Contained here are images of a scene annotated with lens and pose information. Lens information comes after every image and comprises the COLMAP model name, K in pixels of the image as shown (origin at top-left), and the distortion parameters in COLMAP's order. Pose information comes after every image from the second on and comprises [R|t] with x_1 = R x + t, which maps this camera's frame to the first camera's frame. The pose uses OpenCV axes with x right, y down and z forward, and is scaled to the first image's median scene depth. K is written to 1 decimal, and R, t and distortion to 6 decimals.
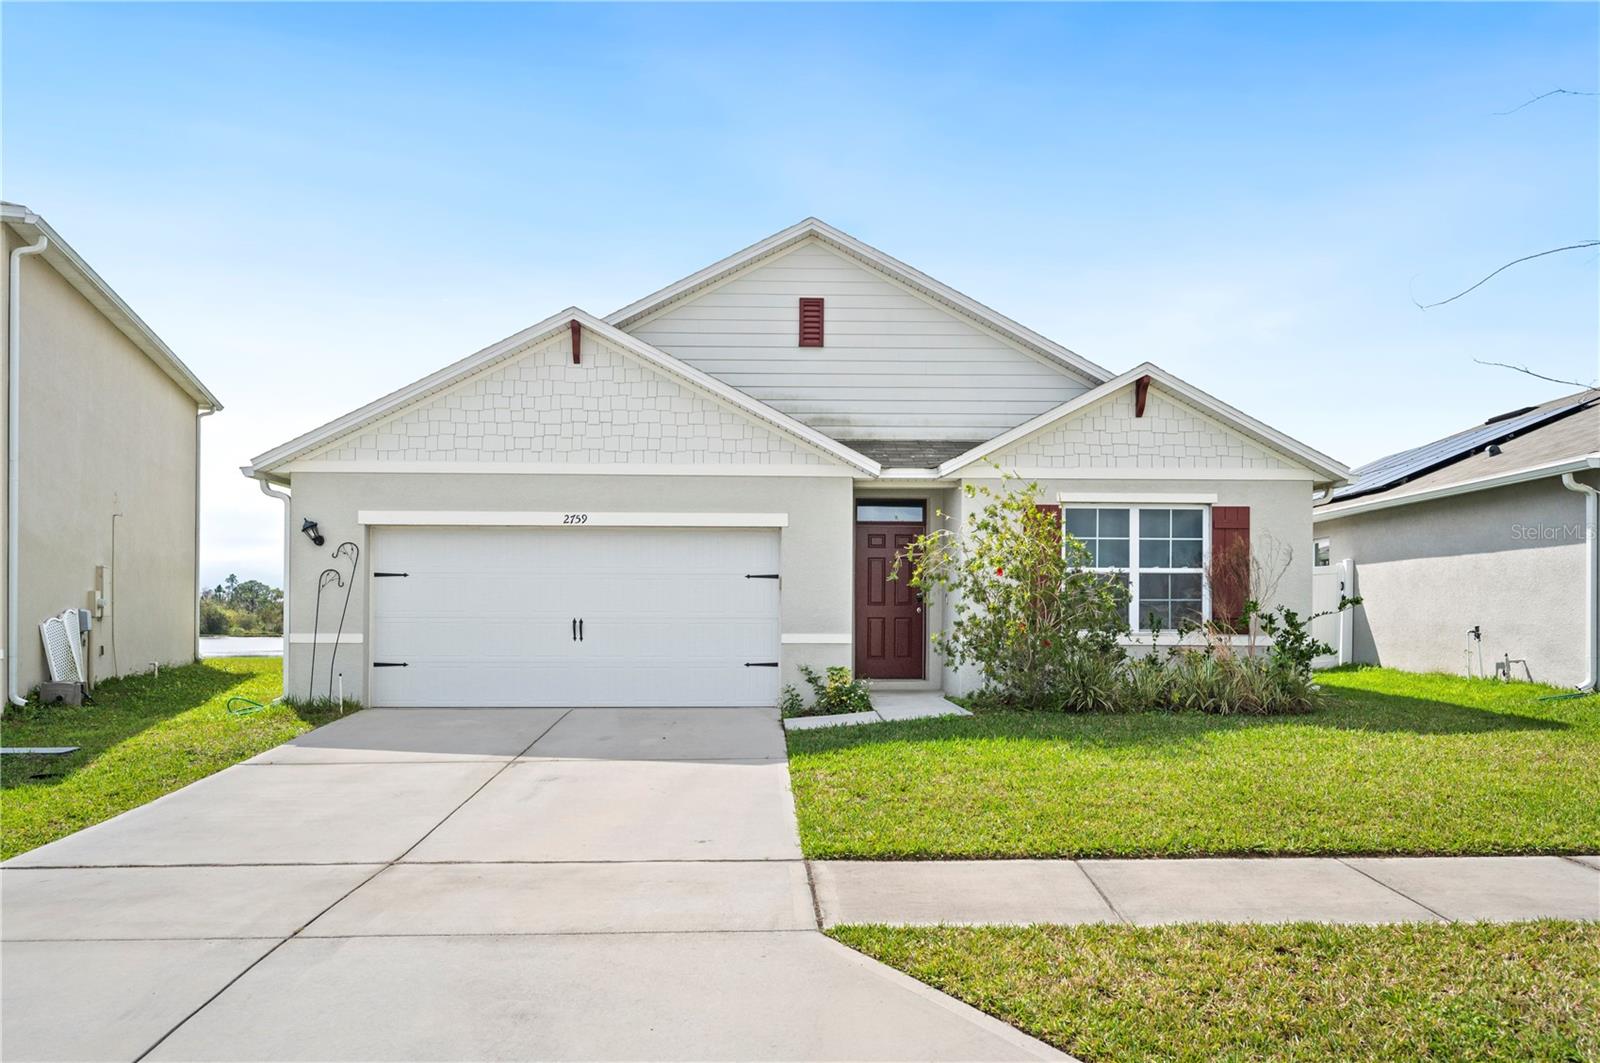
lens RADIAL K [[1157.3, 0, 816.3], [0, 1157.3, 594.1], [0, 0, 1]] dist [-0.008152, 0.000433]
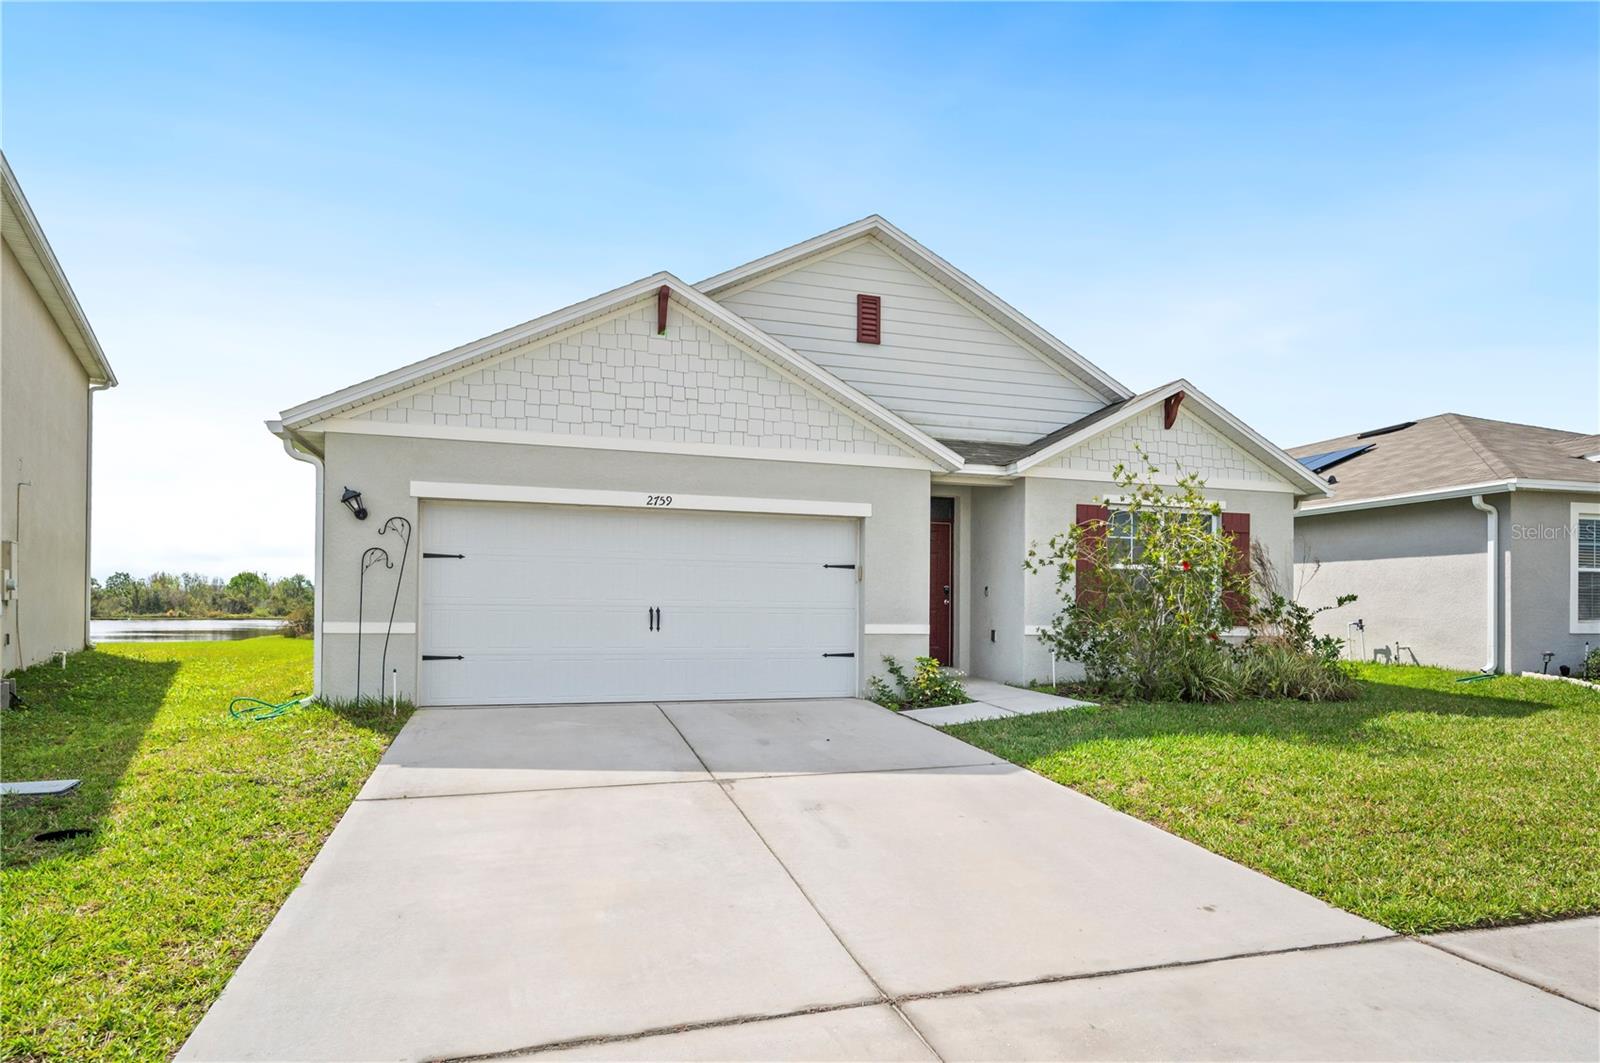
lens RADIAL K [[882.3, 0, 807.9], [0, 882.3, 590.5], [0, 0, 1]] dist [-0.003722, -0.000420]
pose [[0.967530, 0.013246, 0.252407, -0.267971], [-0.013555, 0.999908, -0.000514, 0.006346], [-0.252391, -0.002924, 0.967621, 0.277779]]
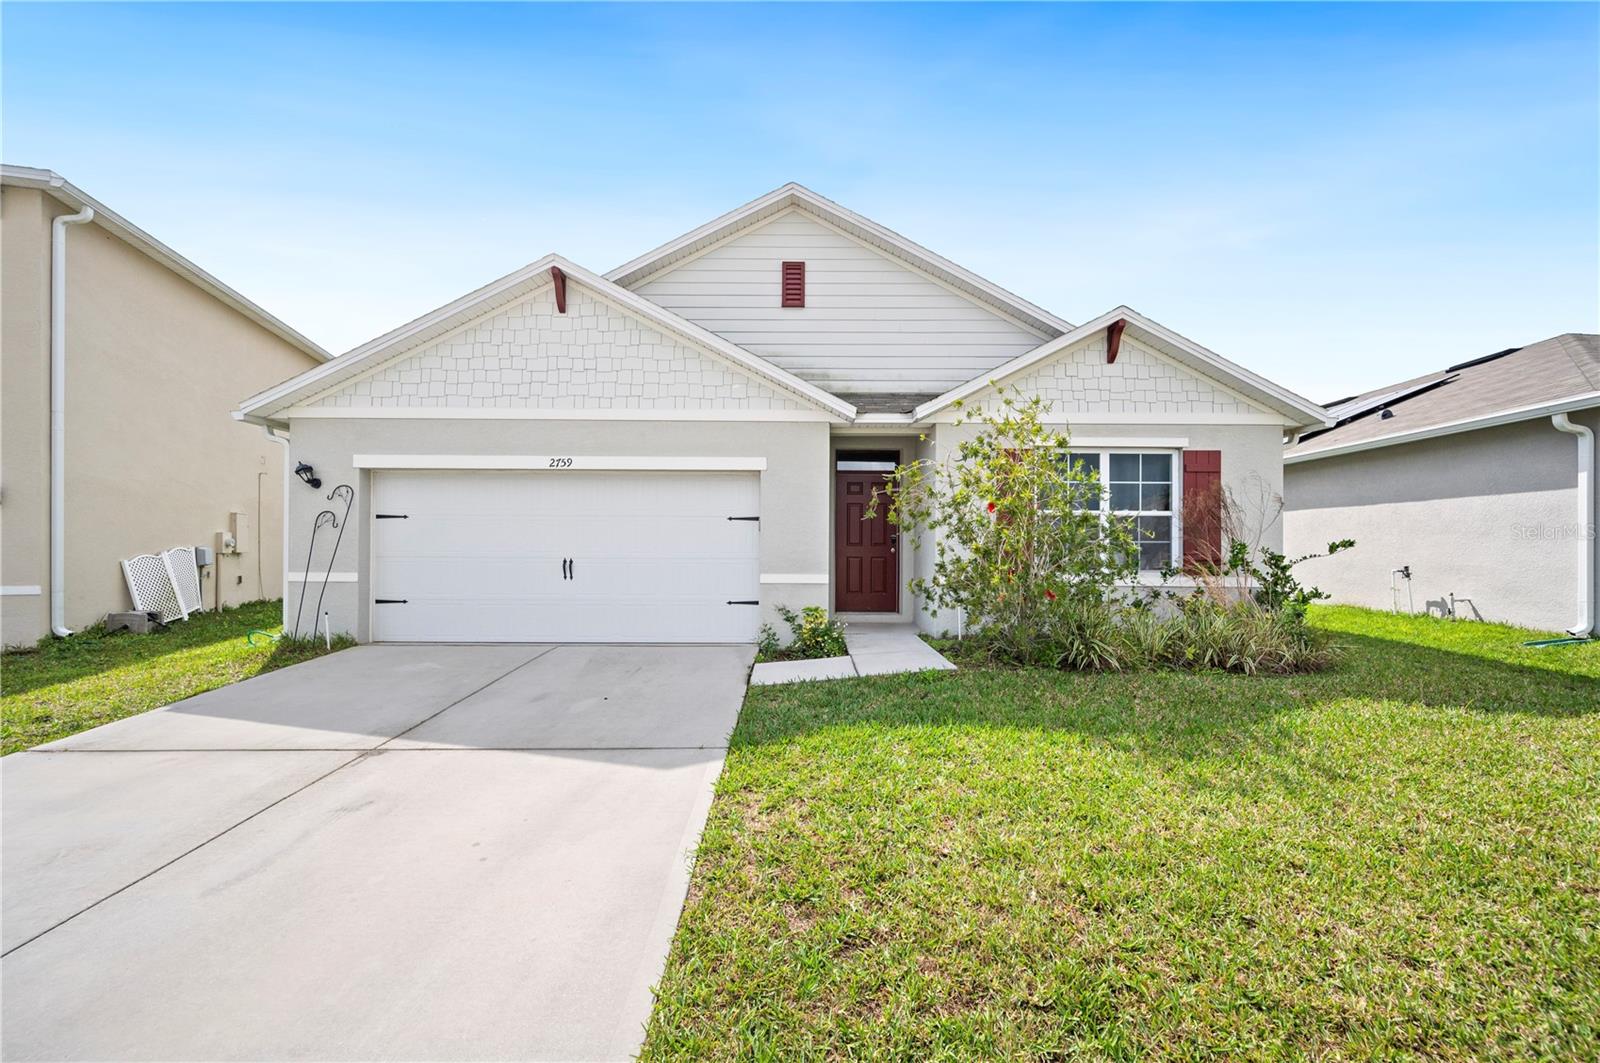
lens RADIAL K [[628.3, 0, 804.6], [0, 628.3, 541.8], [0, 0, 1]] dist [-0.000718, -0.000546]
pose [[0.999177, 0.001999, -0.040525, 0.032488], [-0.001782, 0.999984, 0.005368, 0.002592], [0.040535, -0.005292, 0.999164, 0.442188]]
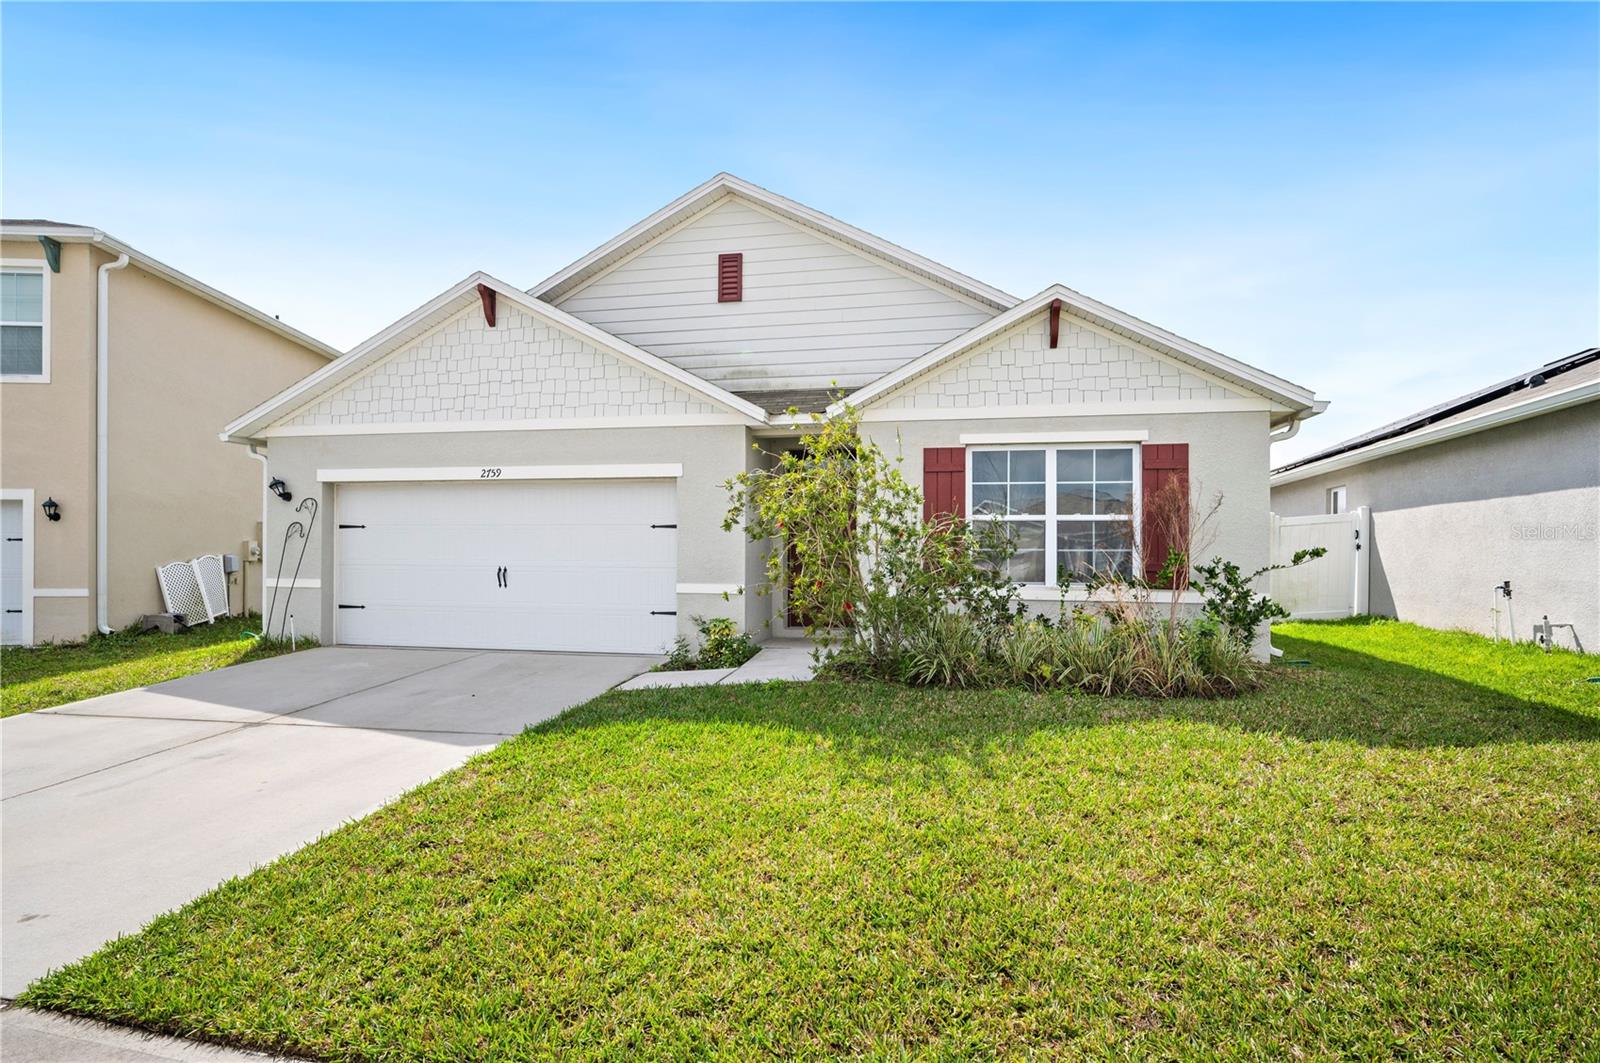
lens RADIAL K [[790.7, 0, 802.4], [0, 790.7, 546.5], [0, 0, 1]] dist [-0.000539, -0.001056]
pose [[0.970799, 0.000817, -0.239892, 0.241094], [0.000440, 0.999986, 0.005183, -0.001147], [0.239893, -0.005137, 0.970786, 0.360365]]
